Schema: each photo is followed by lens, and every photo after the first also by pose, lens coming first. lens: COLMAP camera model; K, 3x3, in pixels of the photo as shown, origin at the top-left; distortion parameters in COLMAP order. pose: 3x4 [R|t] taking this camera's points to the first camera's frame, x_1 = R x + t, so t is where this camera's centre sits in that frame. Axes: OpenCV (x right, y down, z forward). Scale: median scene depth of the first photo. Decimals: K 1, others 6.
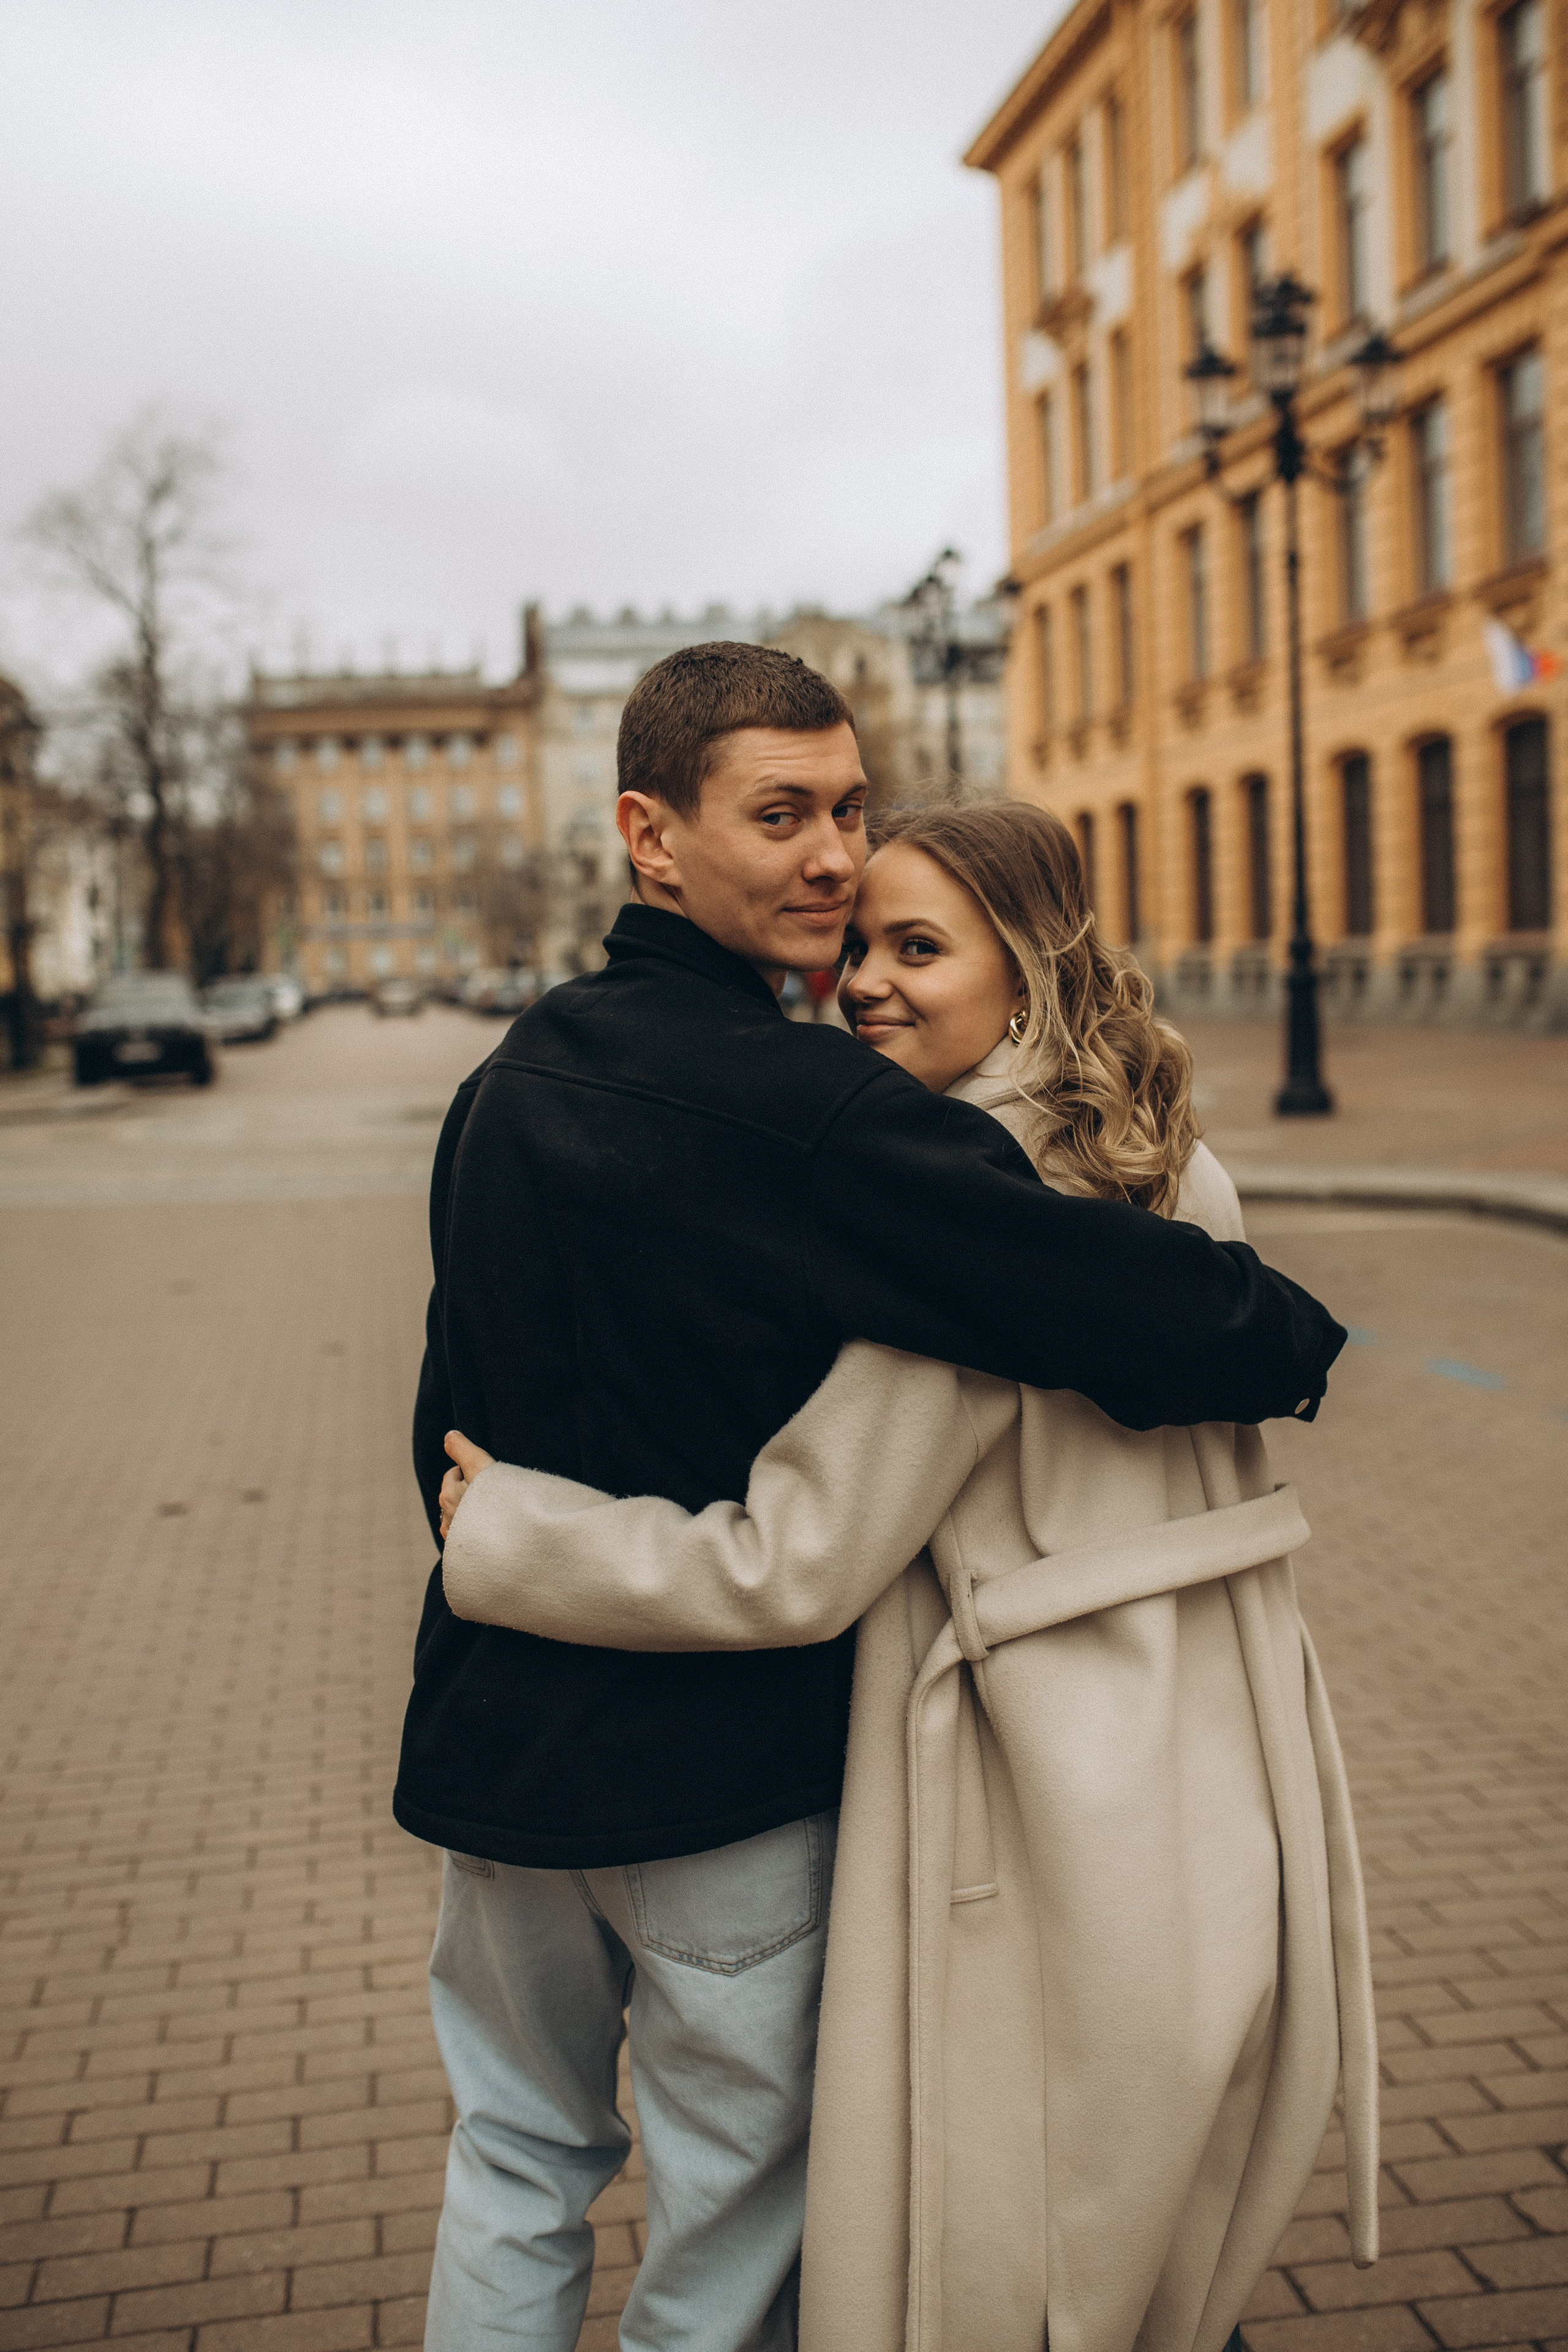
lens RADIAL K [[2442.1, 0, 825.3], [0, 2442.1, 1061.2], [0, 0, 1]] dist [-0.059373, 0.128348]
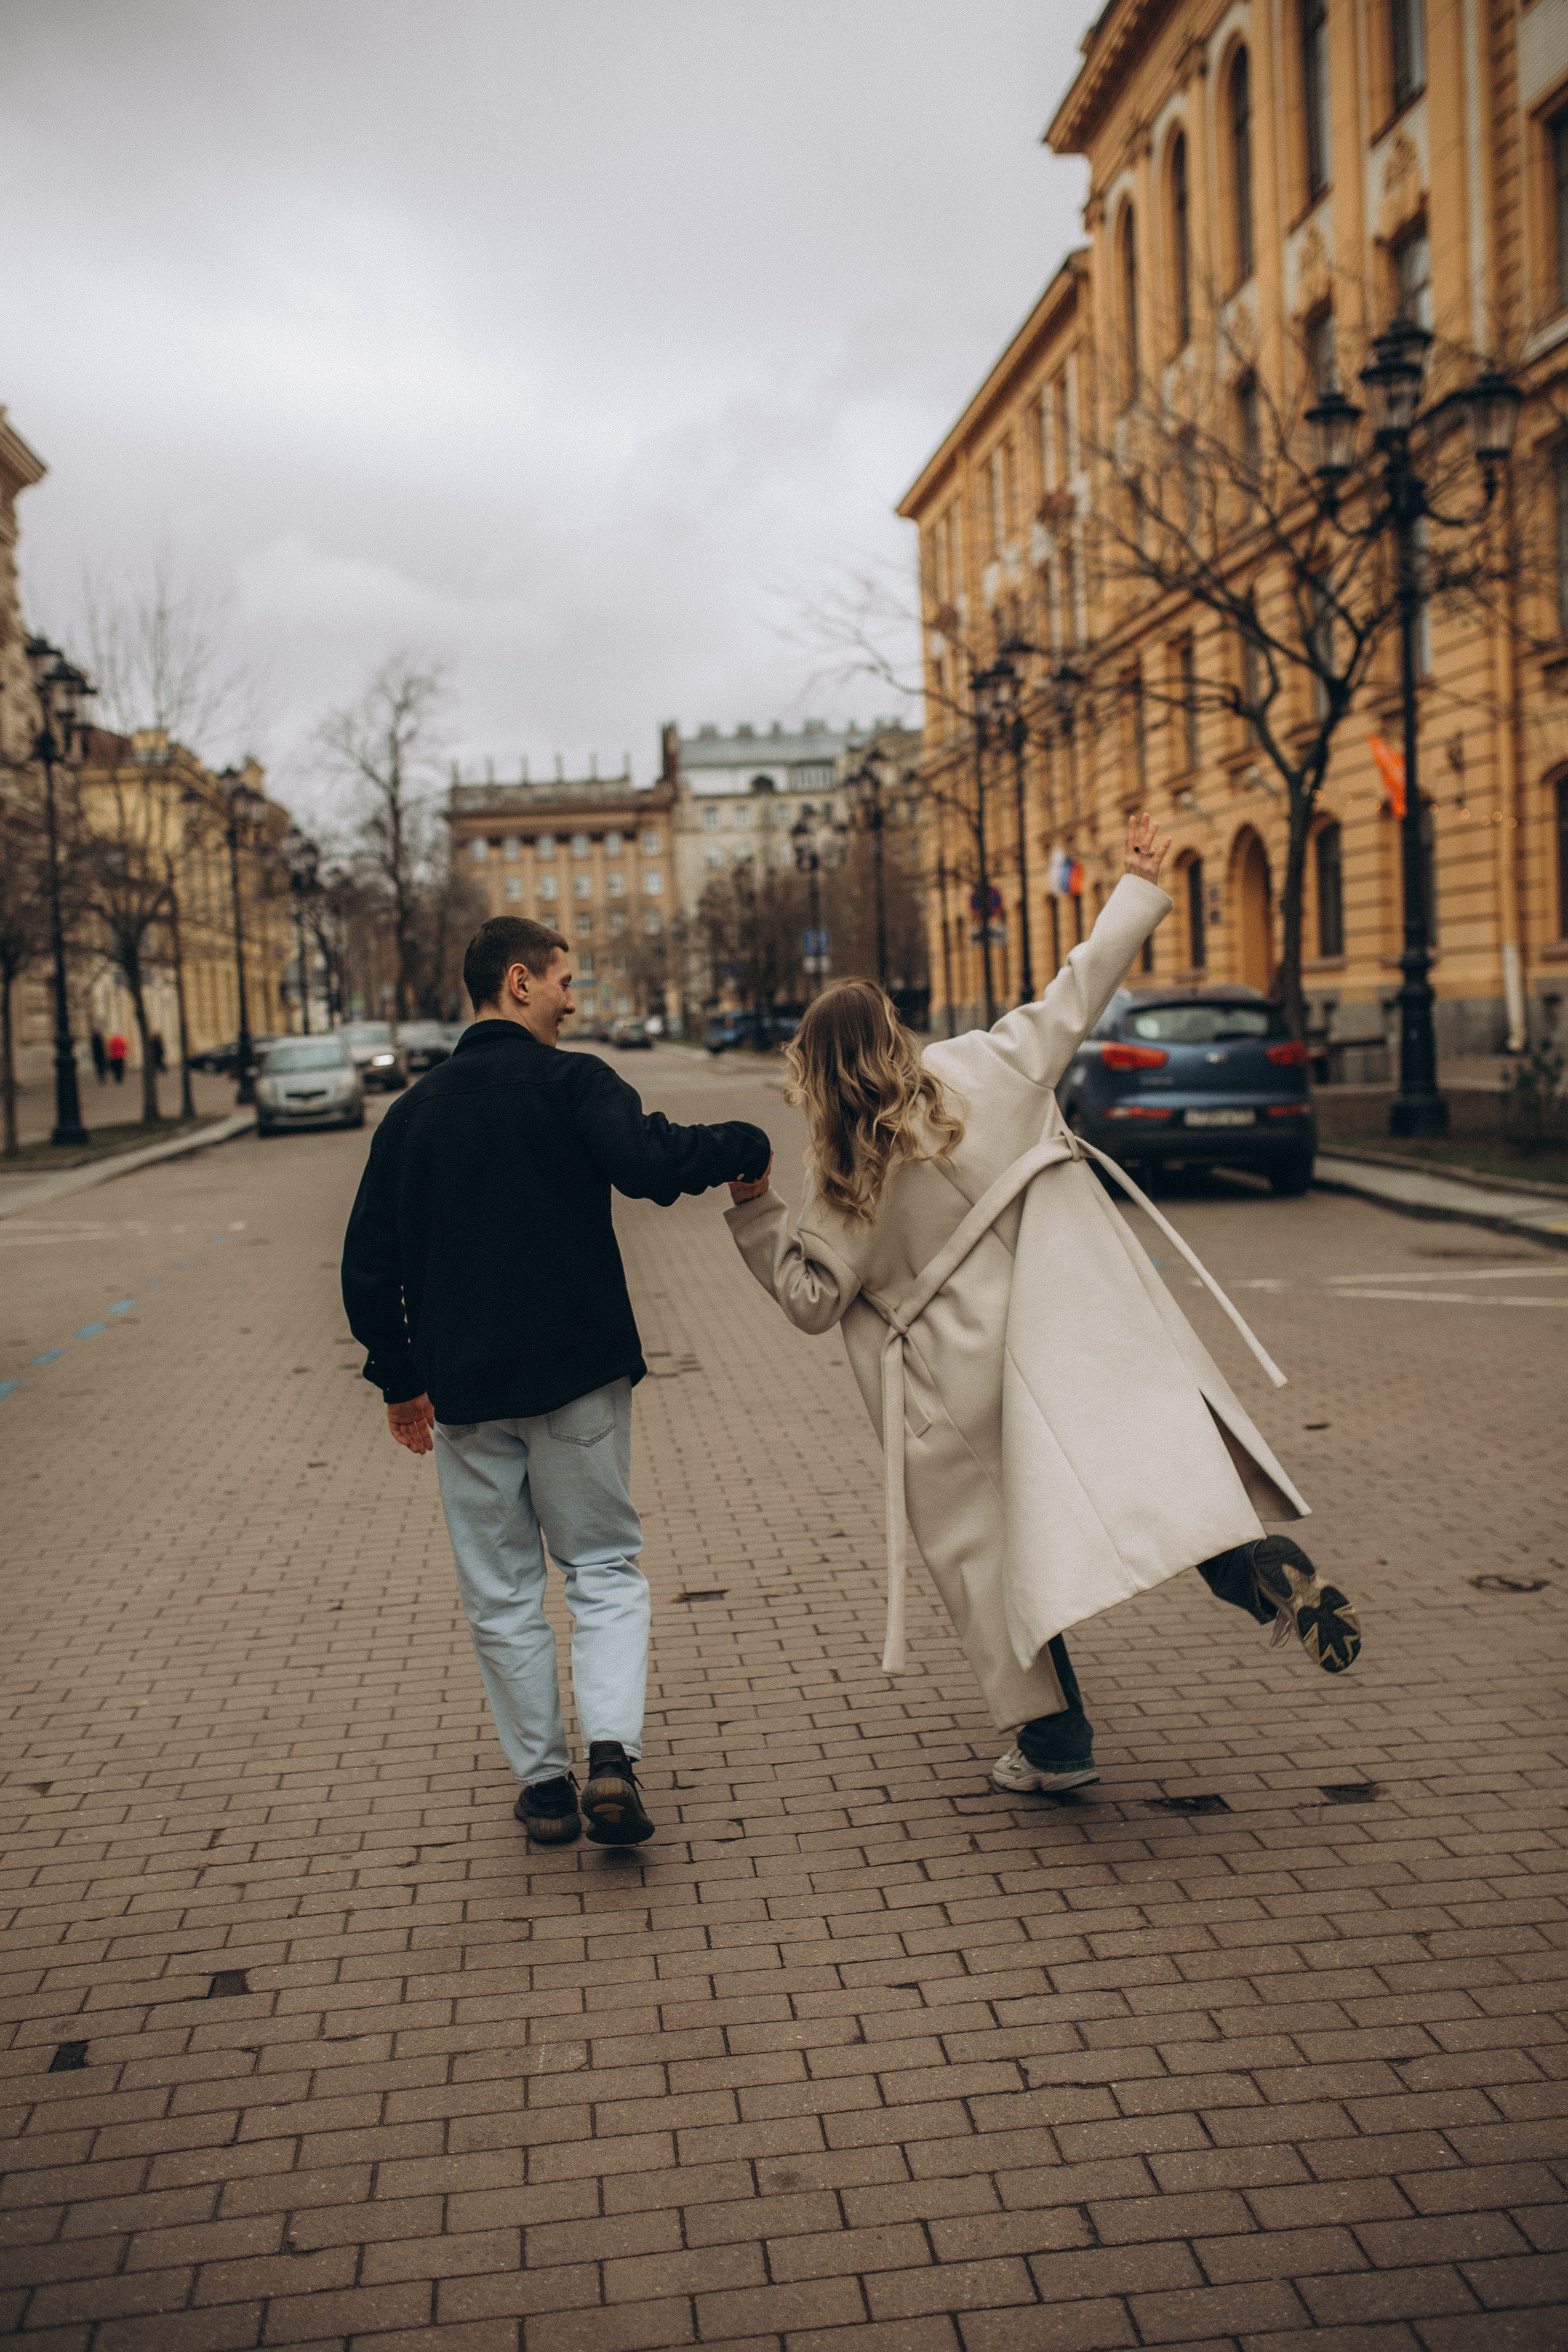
lens RADIAL K [[2250.9, 0, 785.5], [0, 2250.9, 1175.4], [0, 0, 1]] dist [-0.063371, 0.091807]
pose [[0.996673, -0.005175, -0.081336, 0.037137], [0.008075, 0.999342, 0.035370, 0.006053], [0.081099, -0.035909, 0.996059, -0.183218]]
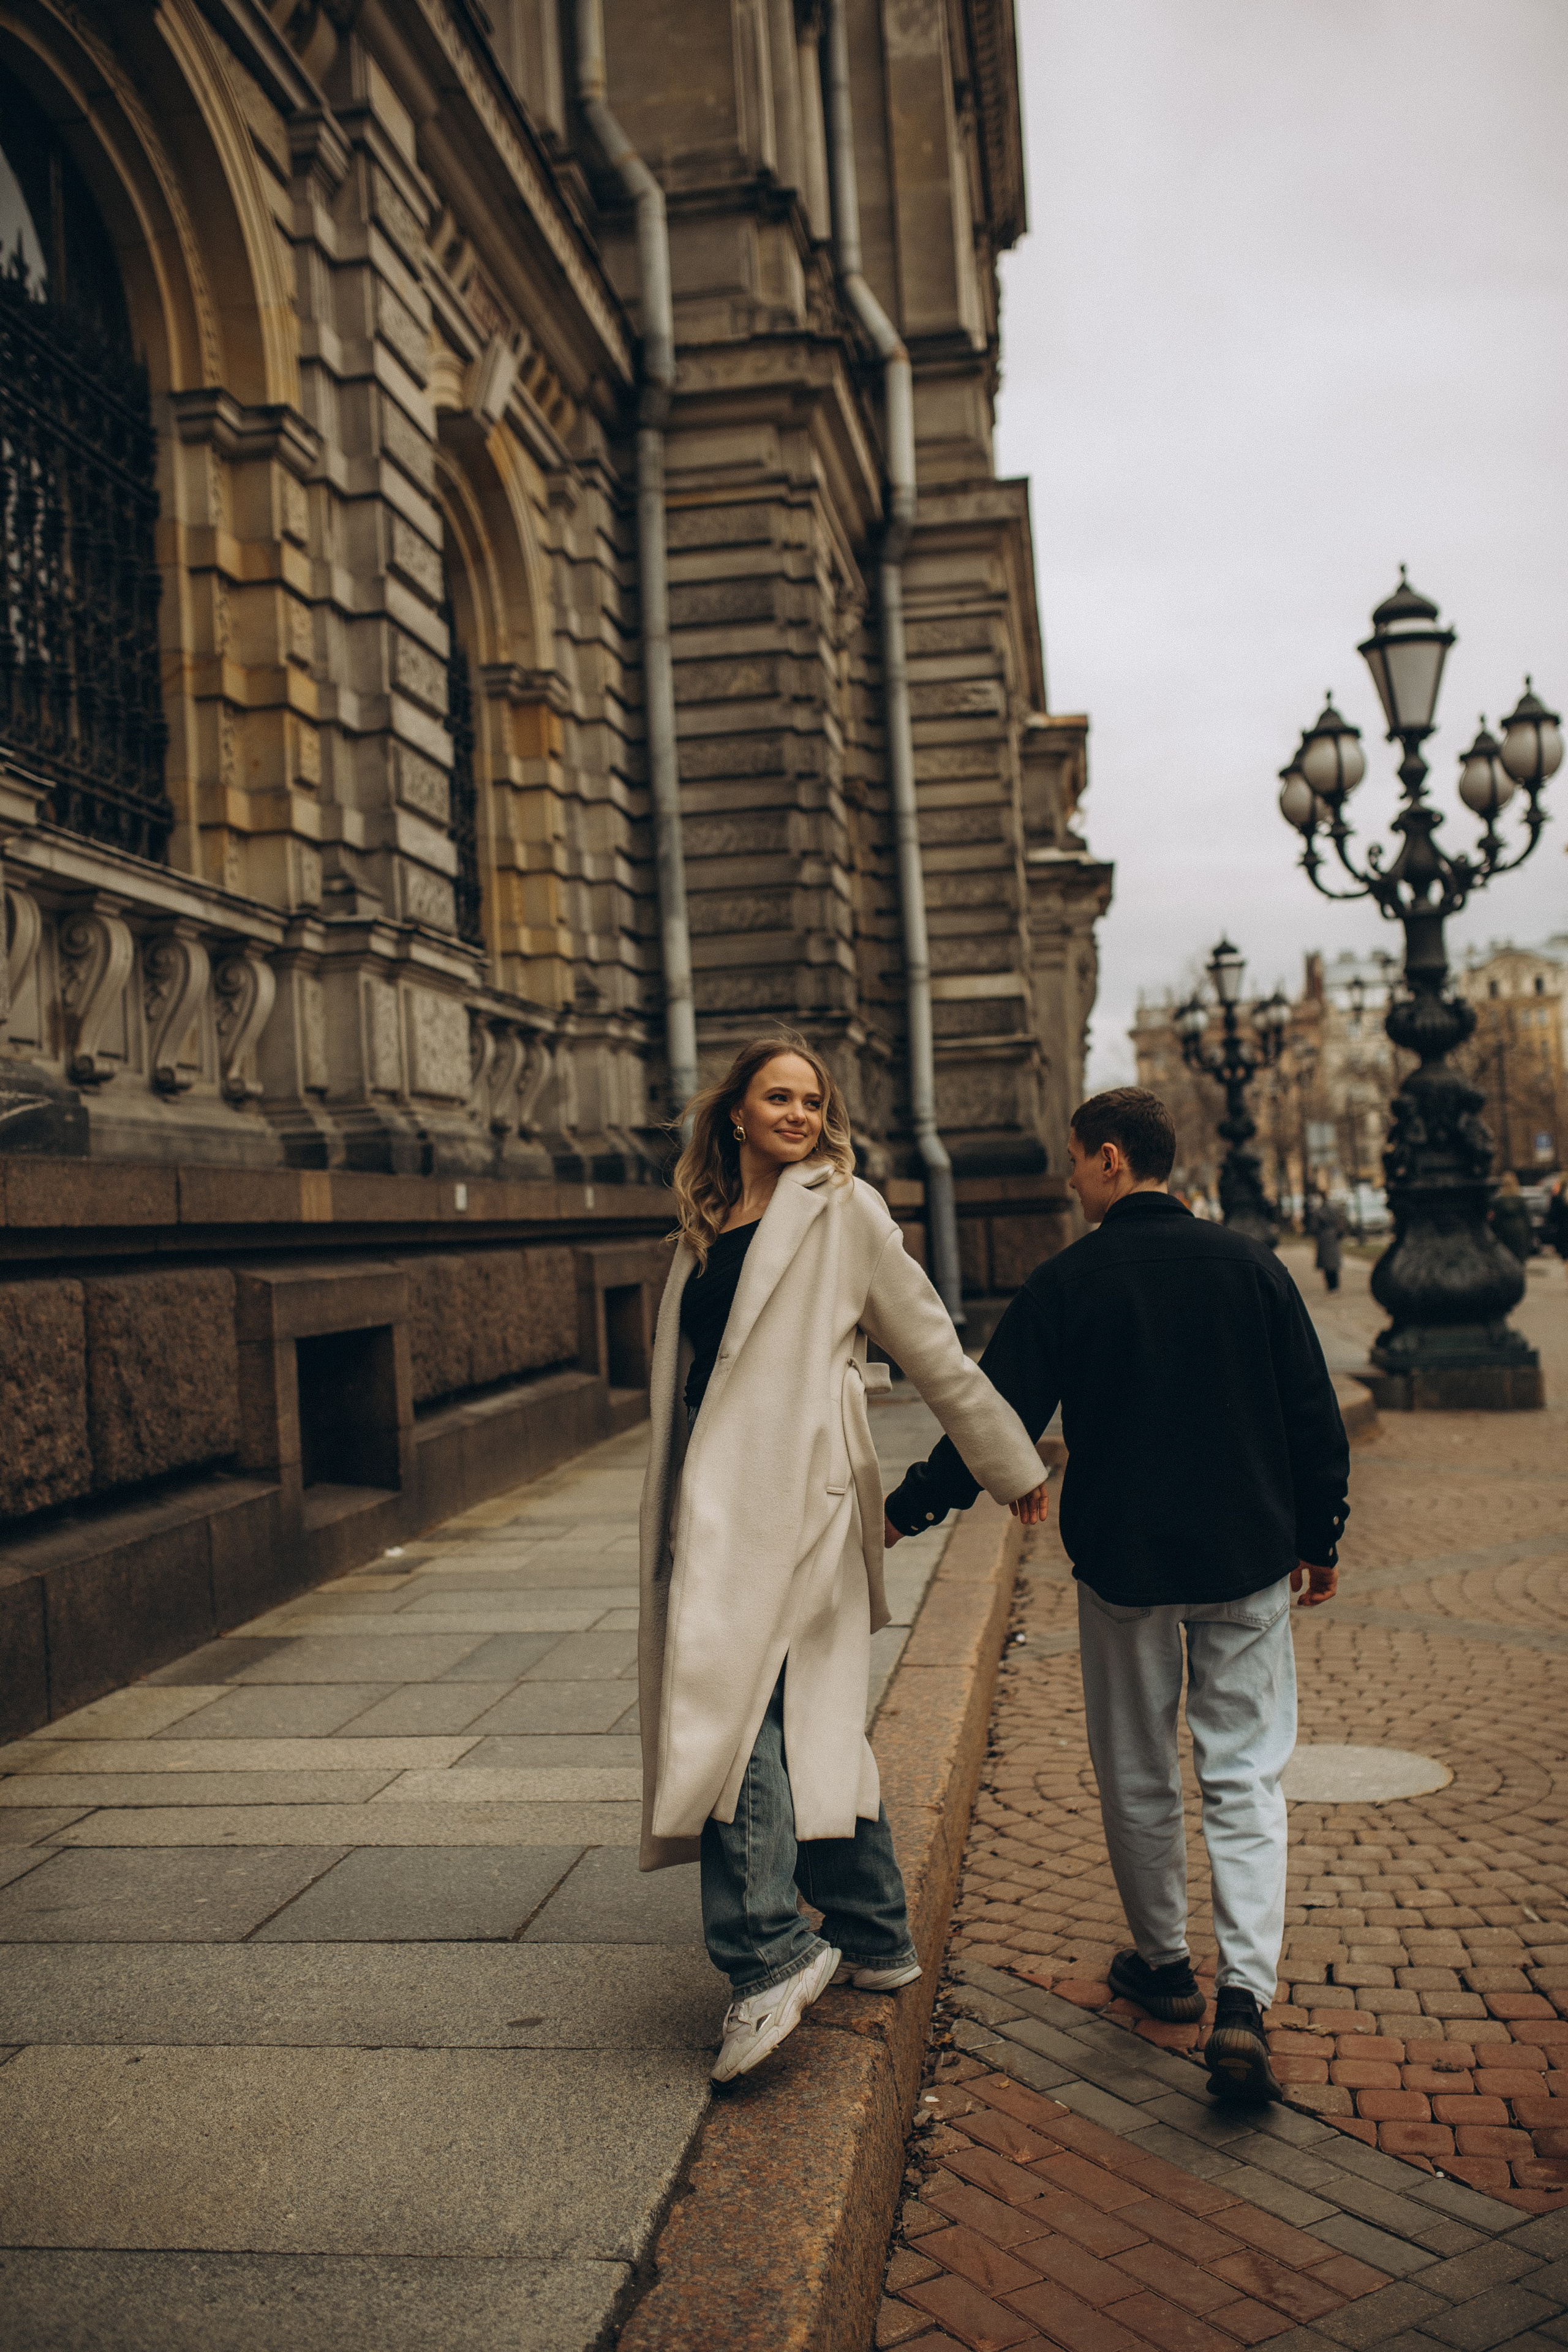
lens RADIAL K [[2253.7, 0, 783.2], [0, 2253.7, 1174.0], [0, 0, 1]] dist [-0.063304, 0.090236]
pose [[0.948754, -0.025278, -0.315004, 0.004091], [0.010512, 0.998769, -0.048486, 0.018479], [0.315842, 0.042690, 0.947851, -0.482630]]
